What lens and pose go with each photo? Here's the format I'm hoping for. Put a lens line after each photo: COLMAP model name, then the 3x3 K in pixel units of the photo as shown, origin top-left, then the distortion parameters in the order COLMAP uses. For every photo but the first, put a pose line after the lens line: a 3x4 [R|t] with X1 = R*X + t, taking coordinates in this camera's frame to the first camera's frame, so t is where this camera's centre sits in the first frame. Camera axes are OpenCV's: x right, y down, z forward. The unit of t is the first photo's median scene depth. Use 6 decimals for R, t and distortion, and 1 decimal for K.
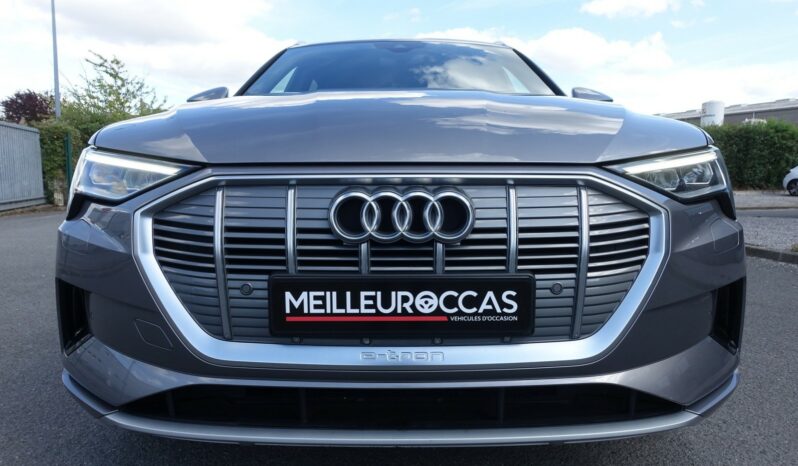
lens RADIAL K [[1135.4, 0, 399.0], [0, 1135.4, 233.0], [0, 0, 1]] dist [-0.052882, -0.022672]
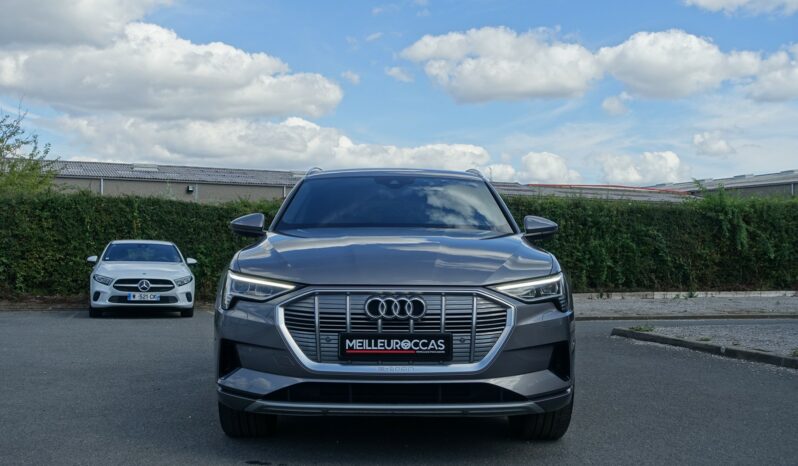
lens RADIAL K [[1135.4, 0, 399.0], [0, 1135.4, 233.0], [0, 0, 1]] dist [-0.052882, -0.022672]
pose [[0.999970, 0.007303, 0.002485, 0.002193], [-0.007063, 0.996299, -0.085663, 0.031440], [-0.003101, 0.085643, 0.996321, -1.355953]]
